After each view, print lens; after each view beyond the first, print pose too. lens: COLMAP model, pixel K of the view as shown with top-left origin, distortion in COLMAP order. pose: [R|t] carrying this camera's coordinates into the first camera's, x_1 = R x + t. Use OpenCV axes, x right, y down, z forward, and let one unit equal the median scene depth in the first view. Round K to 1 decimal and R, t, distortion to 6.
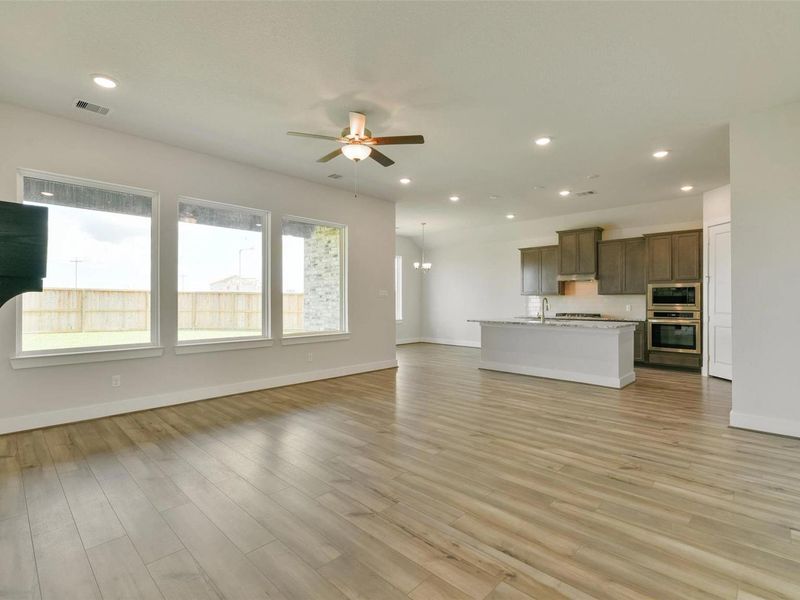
lens RADIAL K [[389.5, 0, 402.1], [0, 389.5, 301.3], [0, 0, 1]] dist [-0.000561, -0.000087]
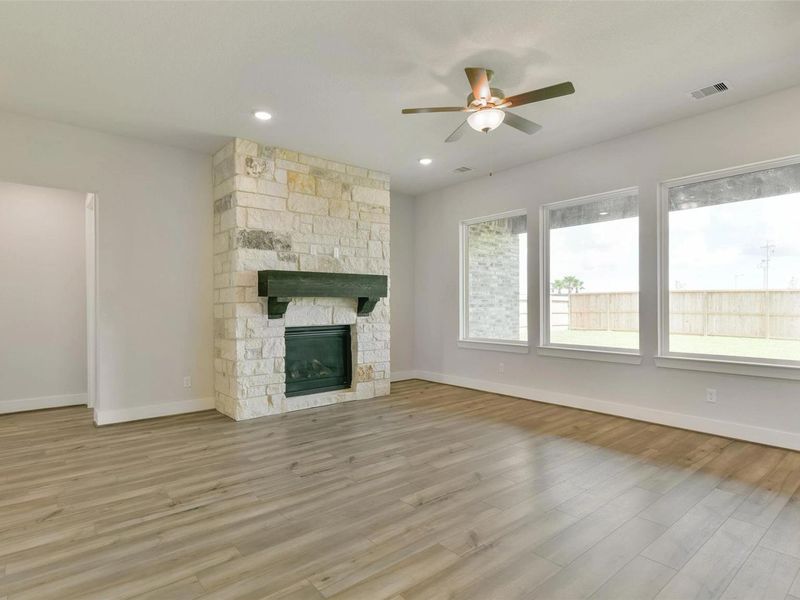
lens RADIAL K [[444.3, 0, 400.0], [0, 444.3, 300.0], [0, 0, 1]] dist [0.004224, -0.000206]
pose [[-0.117306, -0.012126, -0.993022, 0.704574], [0.000241, 0.999925, -0.012238, 0.002162], [0.993096, -0.001675, -0.117294, 0.797508]]
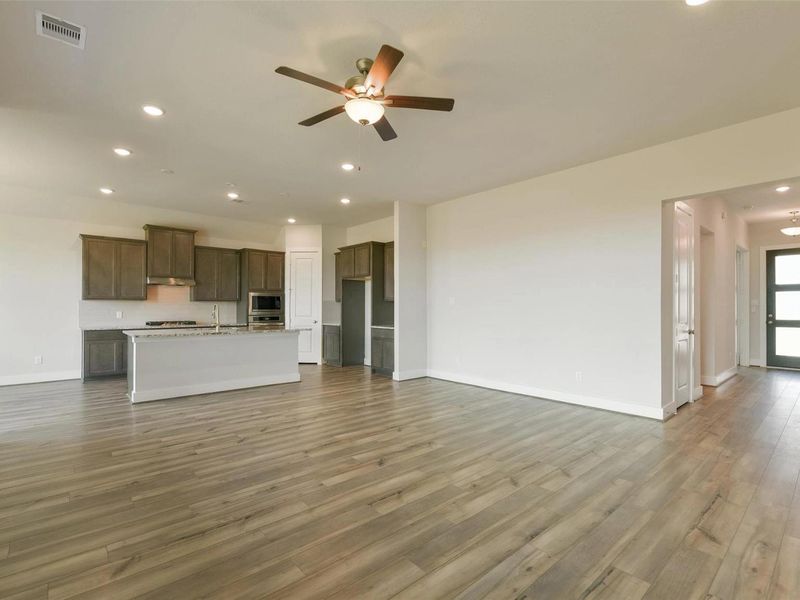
lens RADIAL K [[389.5, 0, 402.1], [0, 389.5, 301.3], [0, 0, 1]] dist [-0.000561, -0.000087]
pose [[0.084342, 0.014542, 0.996331, -0.746075], [0.001941, 0.999889, -0.014758, -0.001057], [-0.996435, 0.003179, 0.084305, 0.740169]]
